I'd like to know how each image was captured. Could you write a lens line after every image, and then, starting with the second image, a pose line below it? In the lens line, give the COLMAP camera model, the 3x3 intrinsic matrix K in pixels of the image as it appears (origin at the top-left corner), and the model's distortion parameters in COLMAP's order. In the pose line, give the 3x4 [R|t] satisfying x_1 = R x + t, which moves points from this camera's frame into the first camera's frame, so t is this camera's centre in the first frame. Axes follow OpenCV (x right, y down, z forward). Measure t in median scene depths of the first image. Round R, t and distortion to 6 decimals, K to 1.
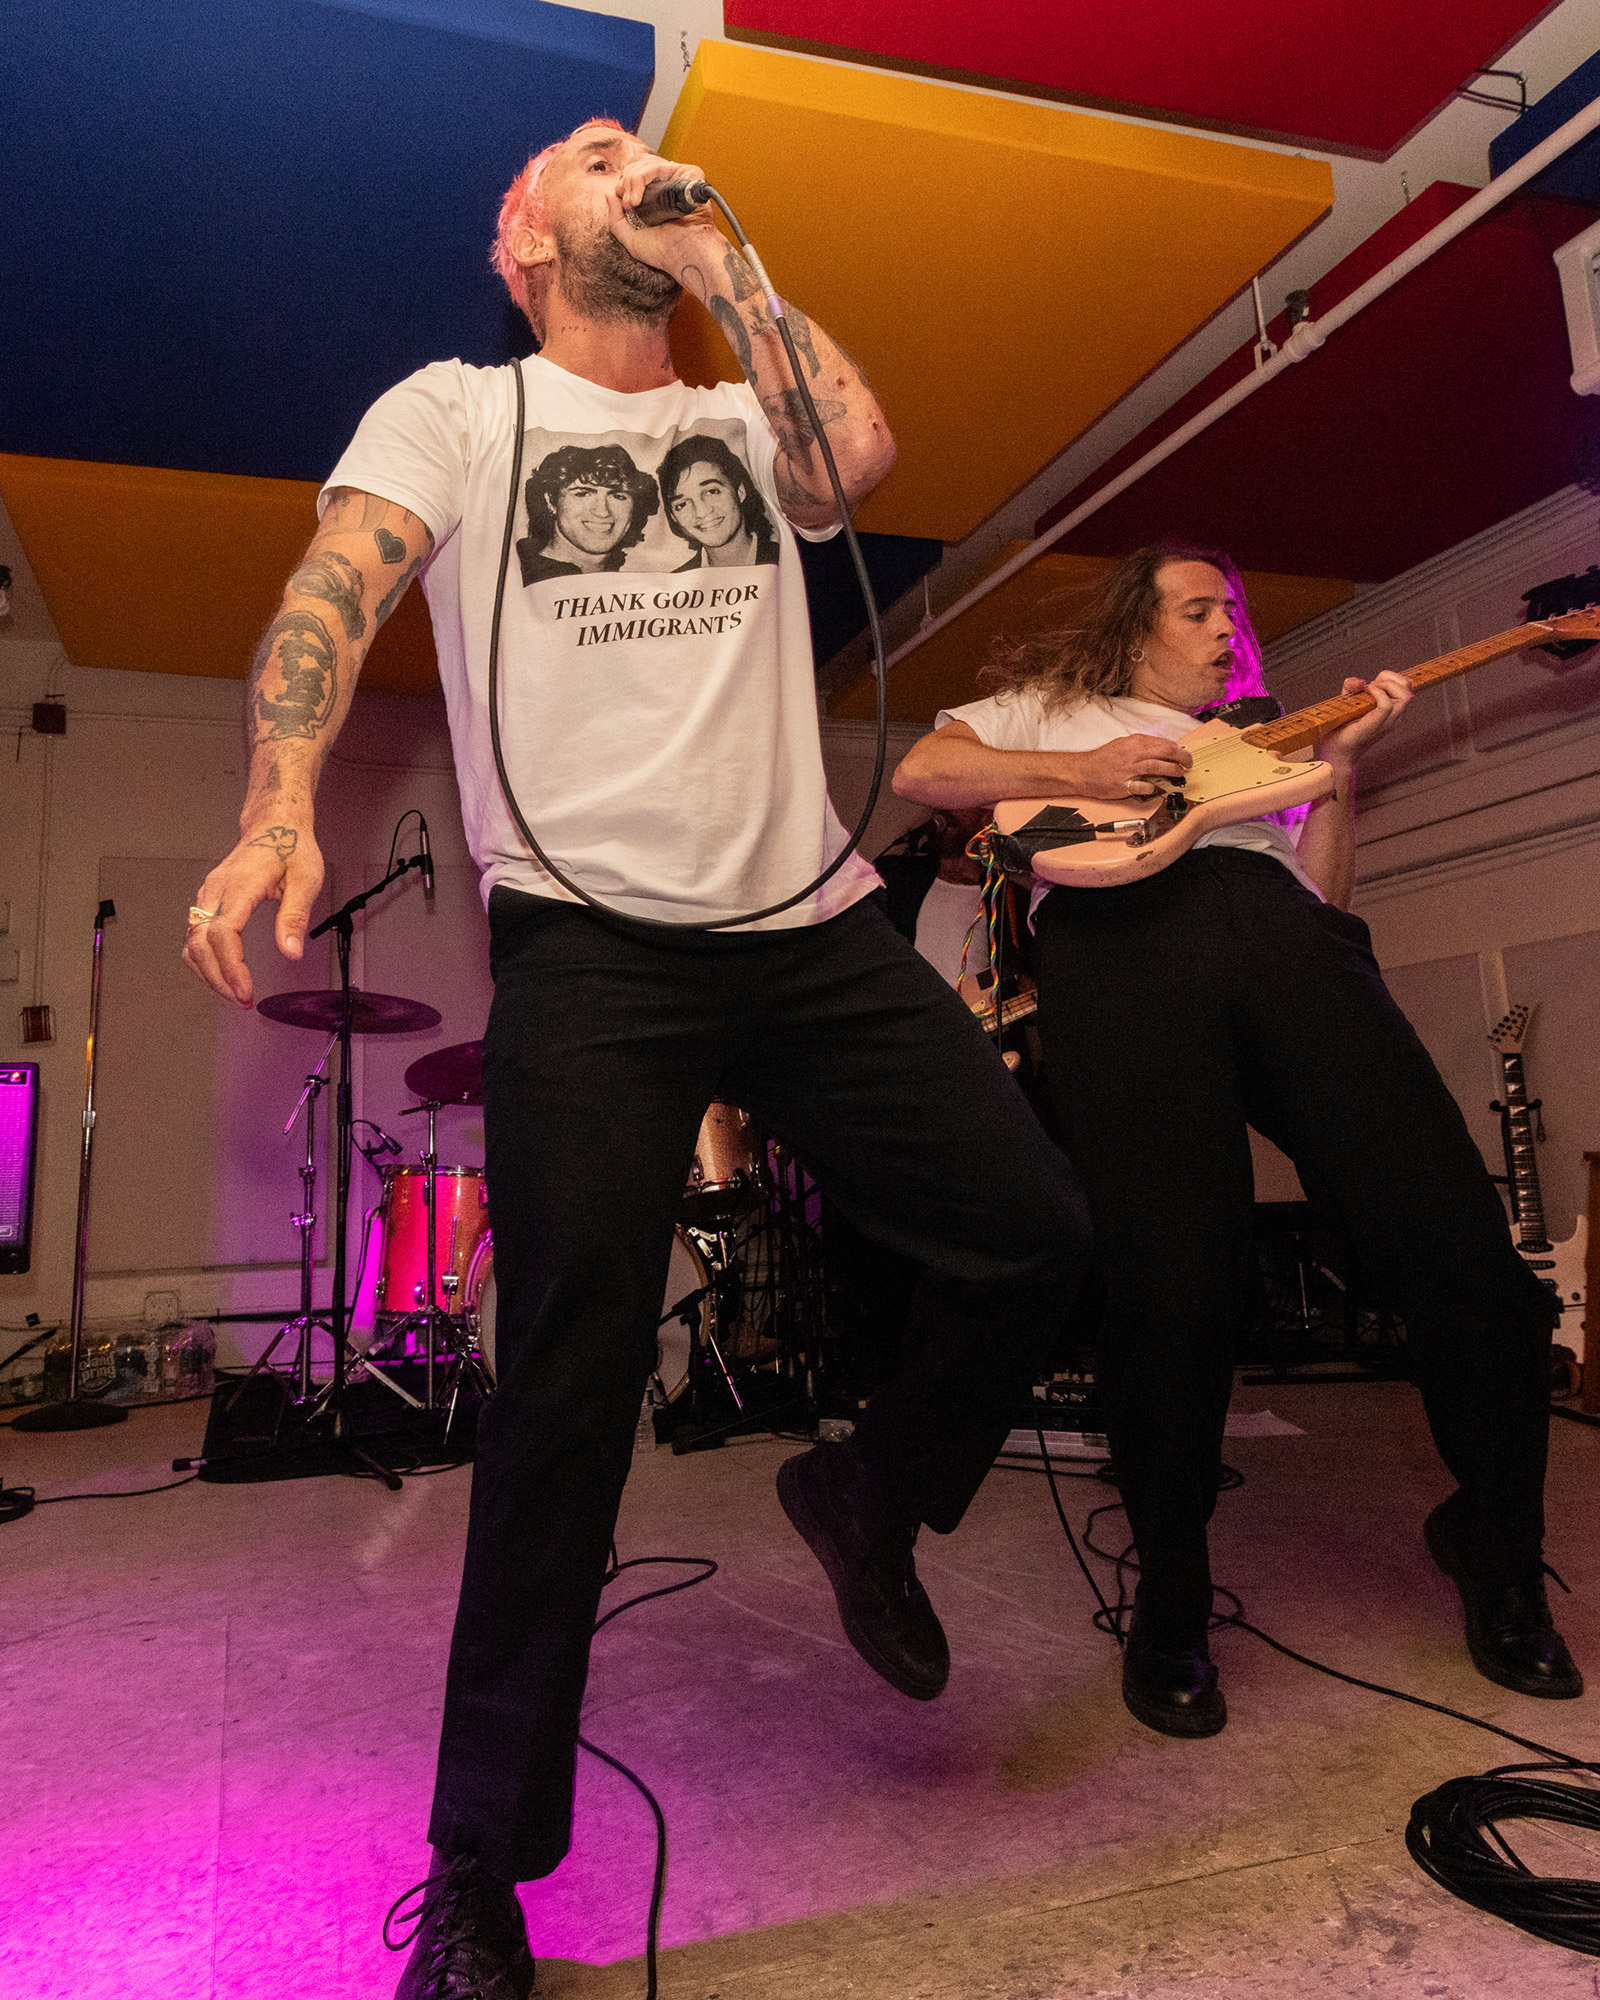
lens RADIAL K [[1432.8, 0, 703.0], [0, 1432.8, 897.3], [0, 0, 1]] dist [0.001872, -0.001324]
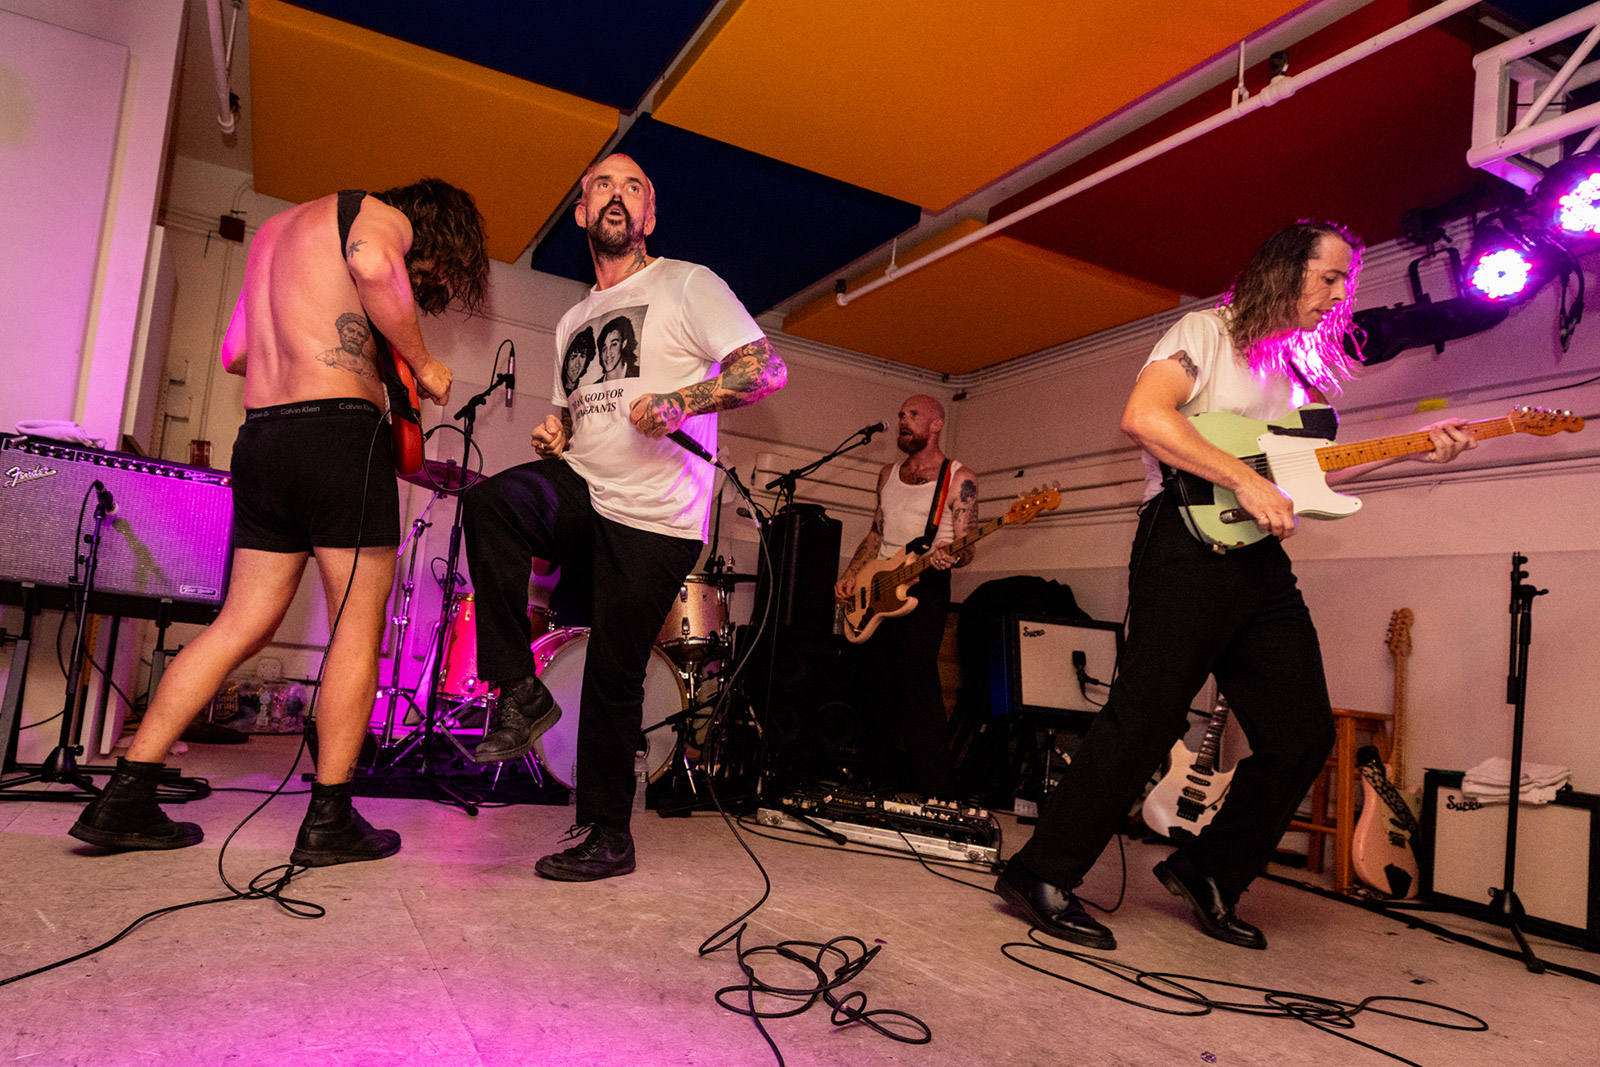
lens RADIAL K [[959.1, 0, 645.7], [0, 959.1, 566.3], [0, 0, 1]] dist [-0.002133, -0.000498]
pose [[0.985181, 0.153010, 0.077495, -0.150608], [-0.160457, 0.981833, 0.101281, 0.049606], [-0.060590, -0.112215, 0.991835, 0.083472]]
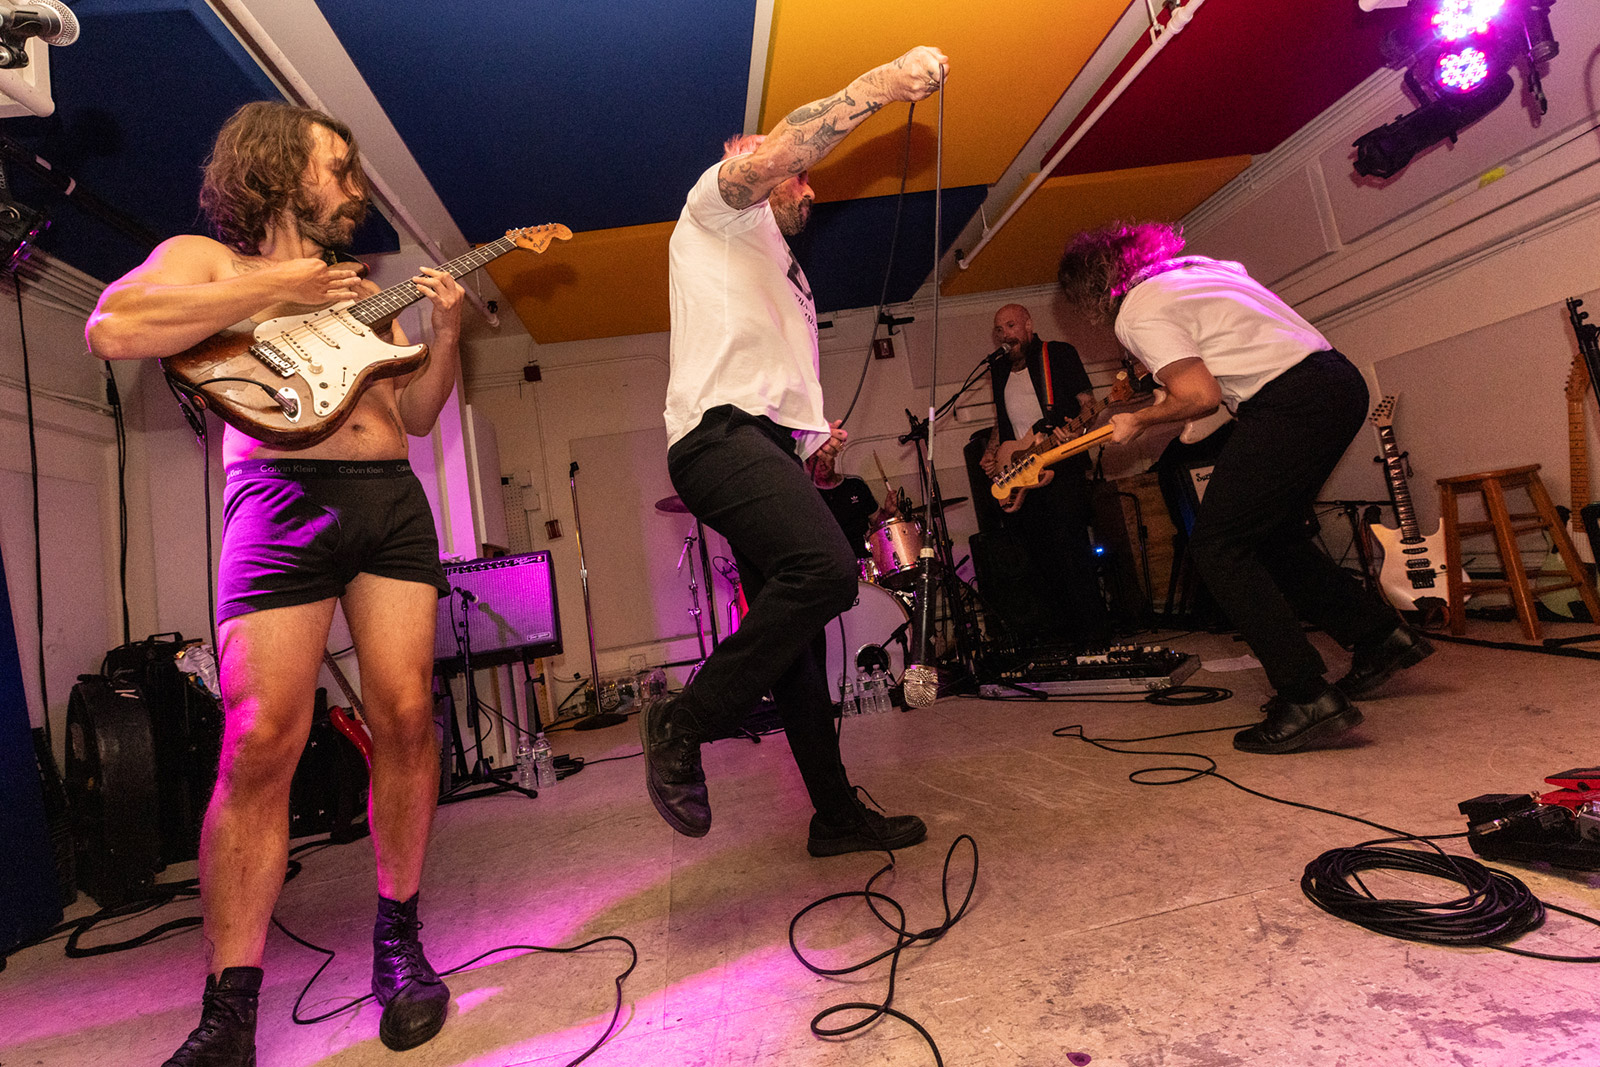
lens RADIAL K [[792.1, 0, 769.7], [0, 792.1, 475.6], [0, 0, 1]] dist [0.000127, -0.000184]
pose [[0.972613, -0.147245, -0.179841, 0.044005], [0.160144, 0.985307, 0.059364, -0.002023], [0.168457, -0.086538, 0.981903, -0.012837]]
